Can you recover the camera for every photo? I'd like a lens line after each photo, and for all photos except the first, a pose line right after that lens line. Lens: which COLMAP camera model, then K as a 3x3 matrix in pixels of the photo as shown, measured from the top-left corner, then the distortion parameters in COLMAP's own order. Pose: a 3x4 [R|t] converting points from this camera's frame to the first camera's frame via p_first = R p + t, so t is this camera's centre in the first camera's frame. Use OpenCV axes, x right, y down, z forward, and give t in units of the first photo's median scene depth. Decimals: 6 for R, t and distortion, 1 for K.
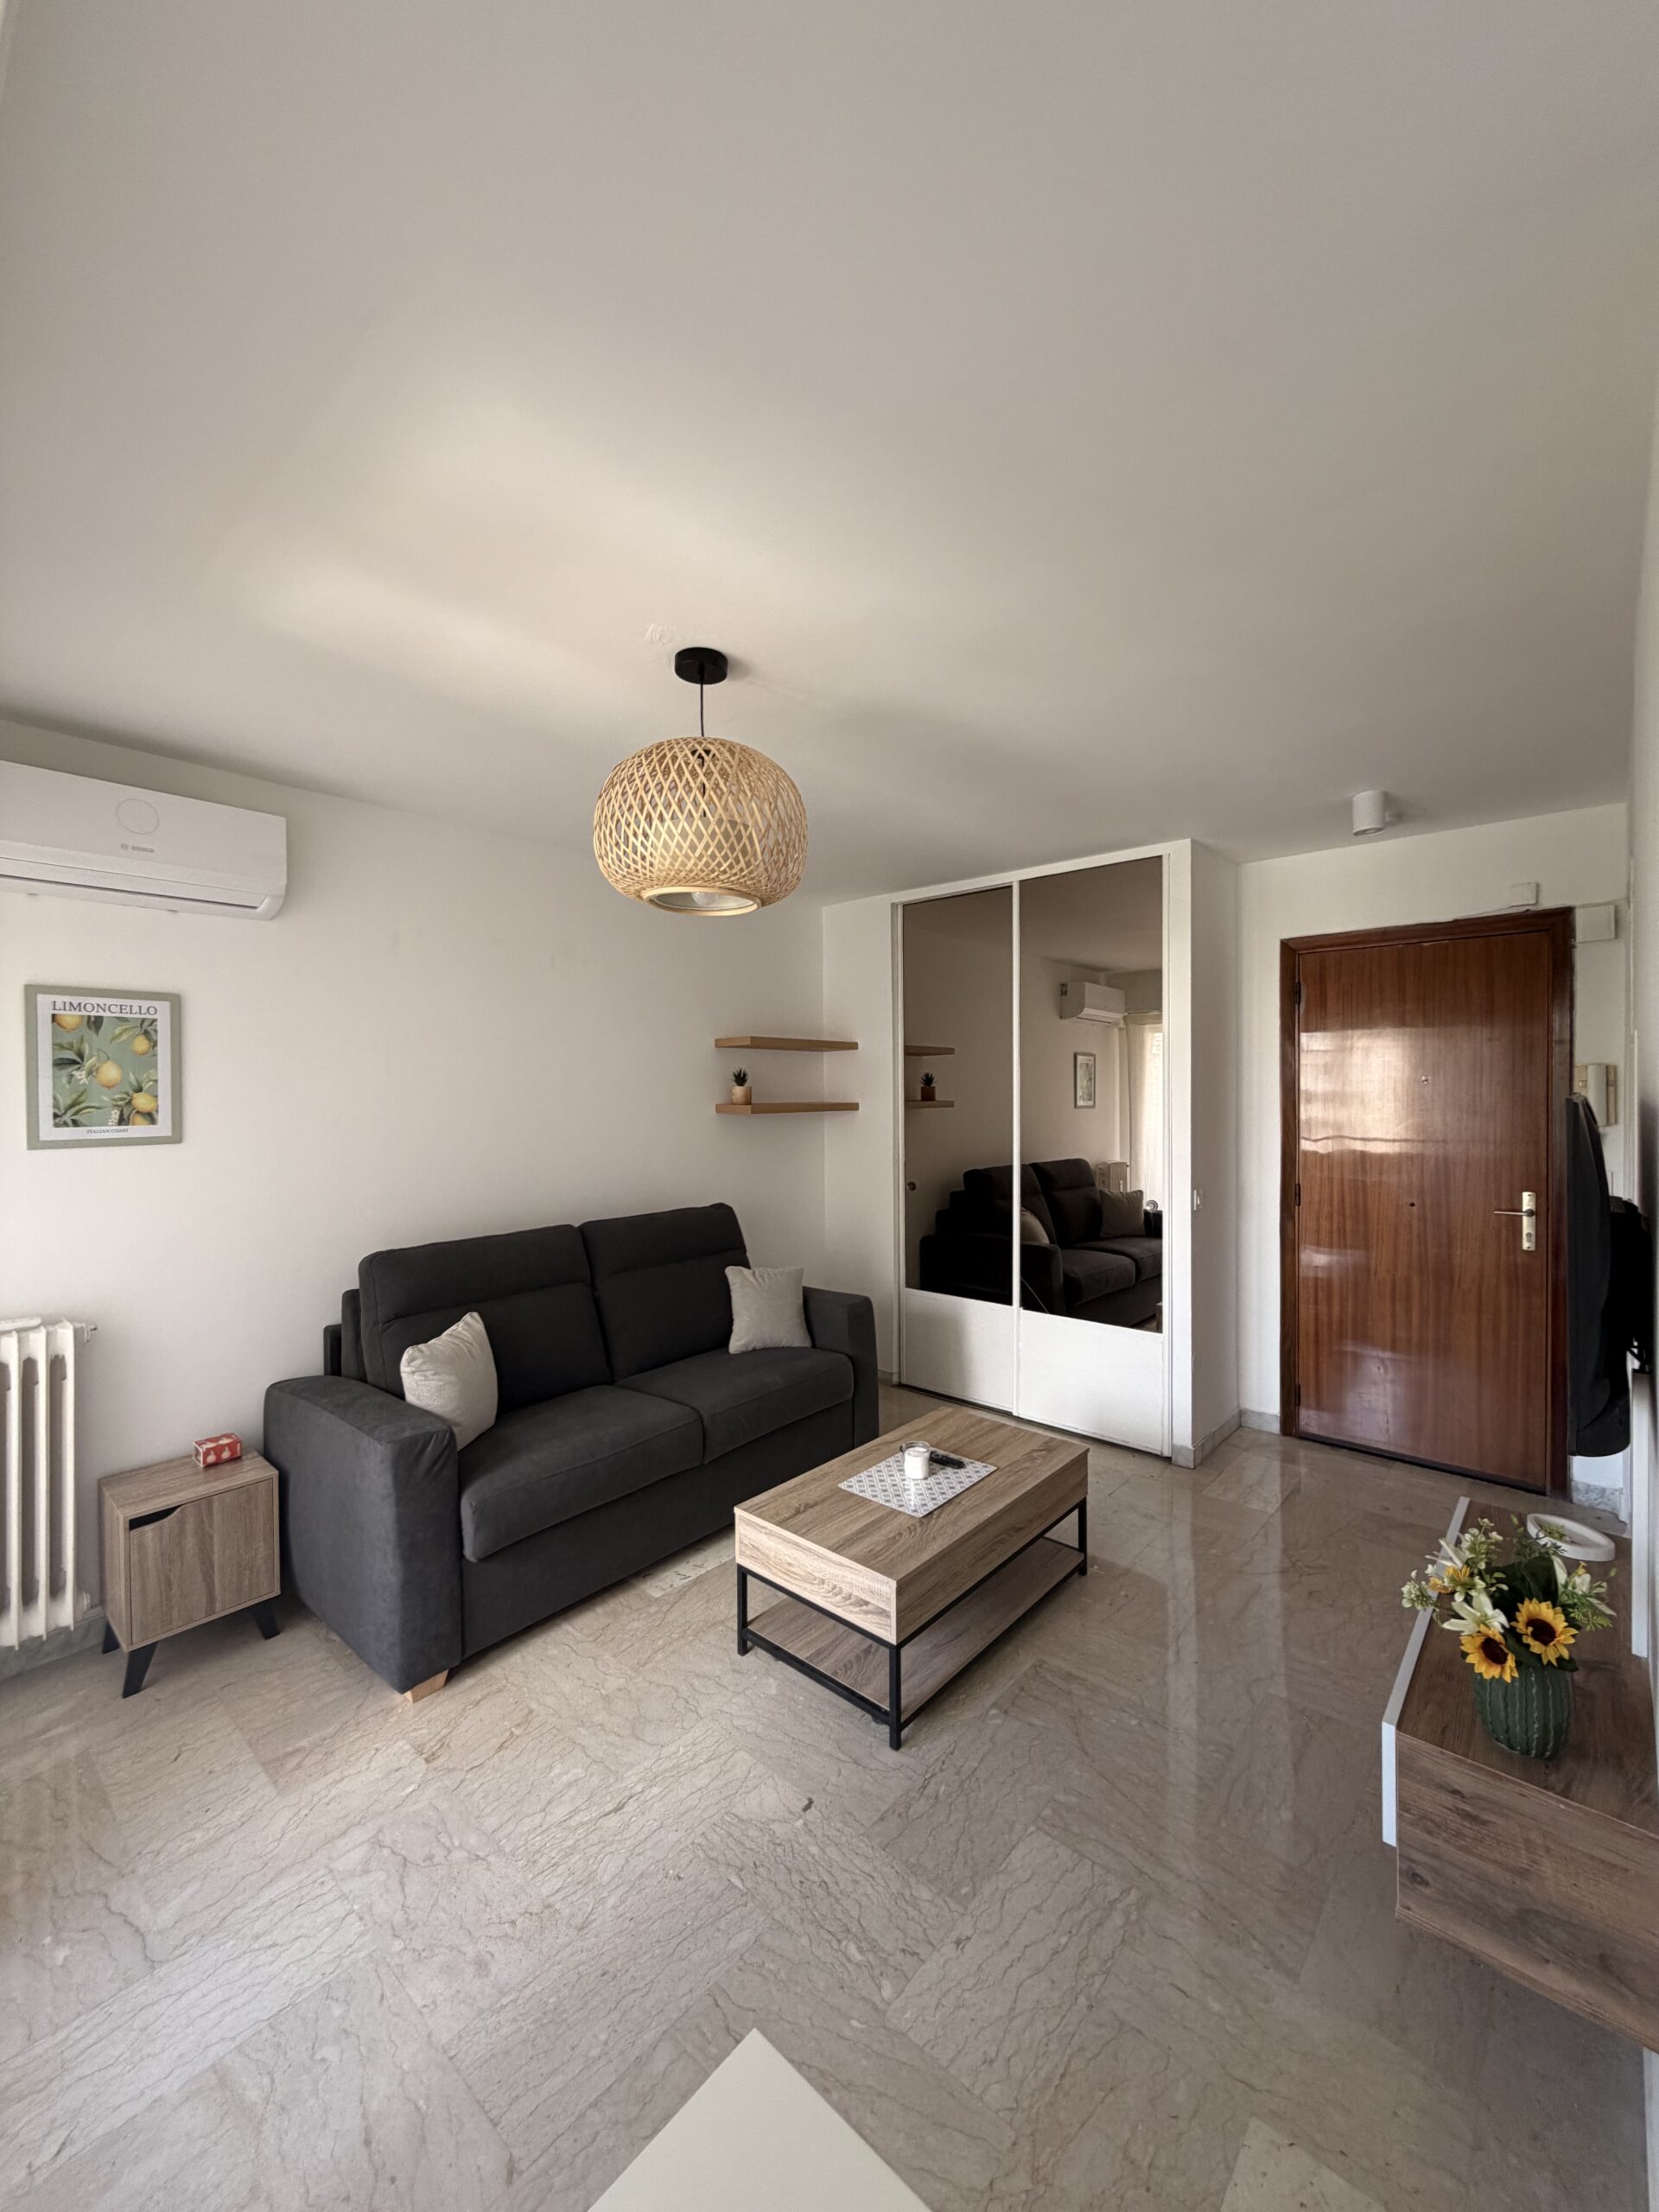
lens RADIAL K [[881.9, 0, 829.5], [0, 881.9, 1106.0], [0, 0, 1]] dist [-0.001589, 0.000117]
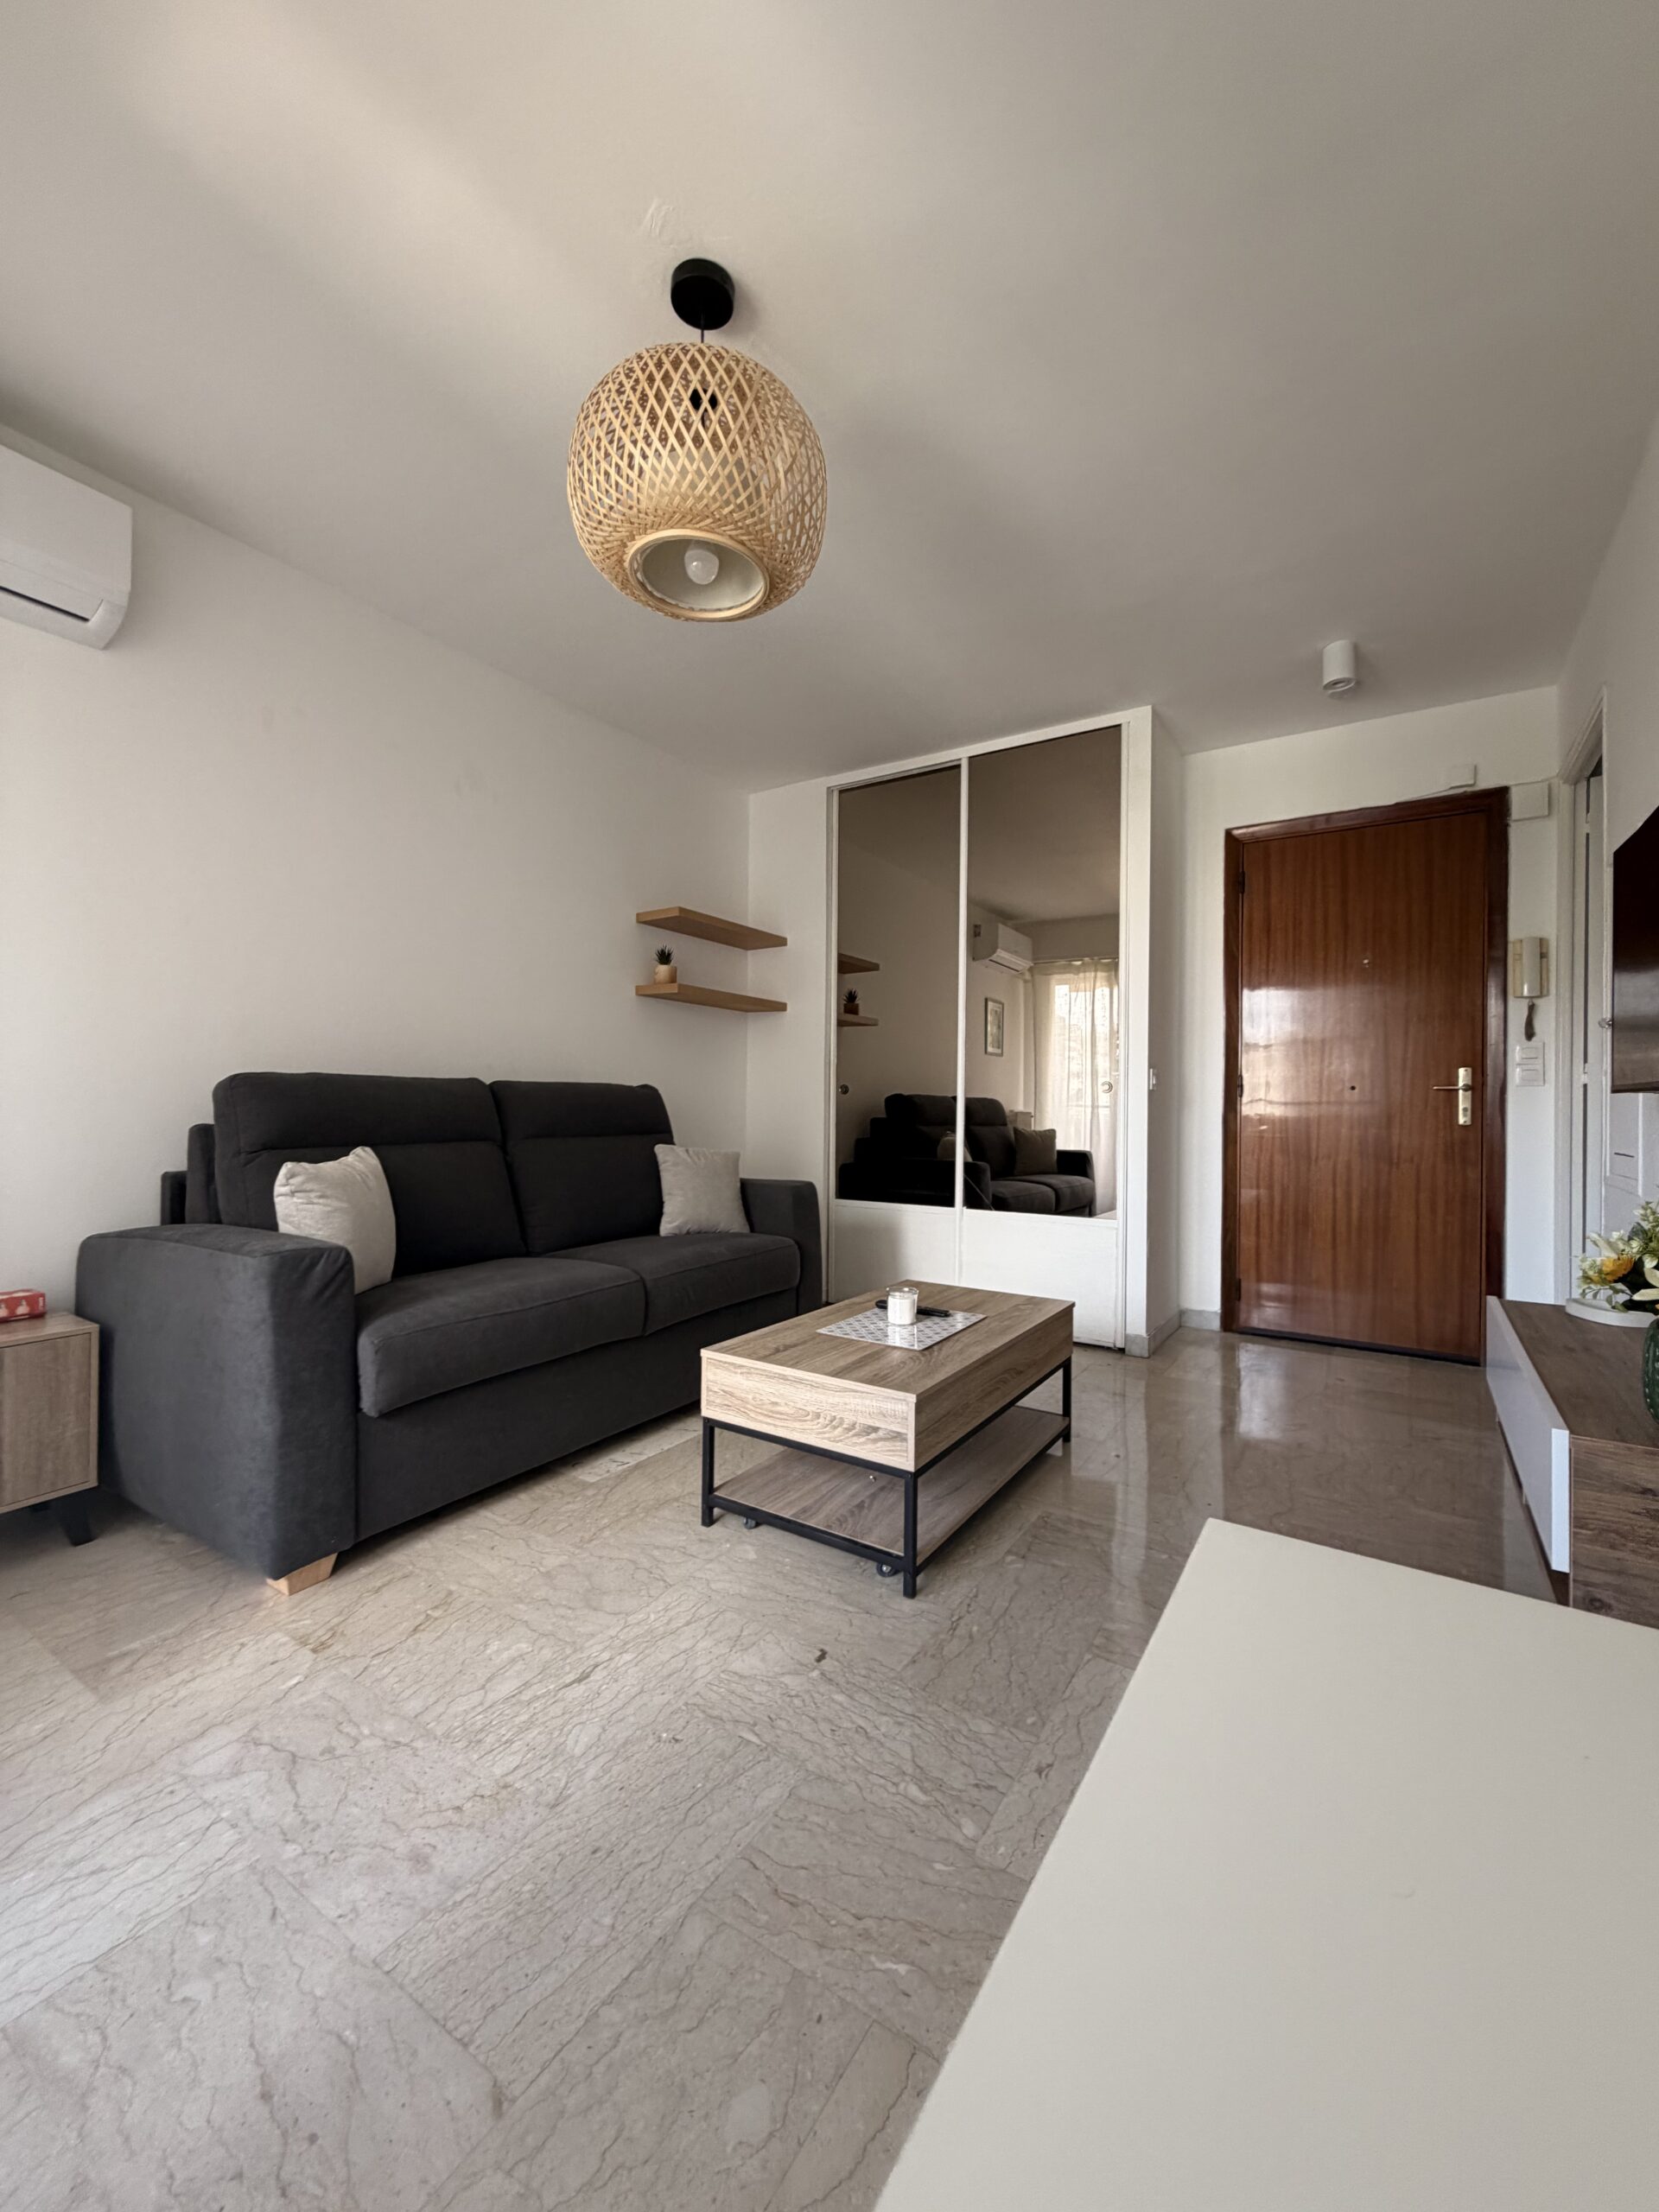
lens RADIAL K [[881.9, 0, 829.5], [0, 881.9, 1106.0], [0, 0, 1]] dist [-0.001589, 0.000117]
pose [[0.988505, 0.016654, 0.150268, -0.128938], [-0.014122, 0.999740, -0.017903, 0.259357], [-0.150527, 0.015575, 0.988483, 0.159190]]
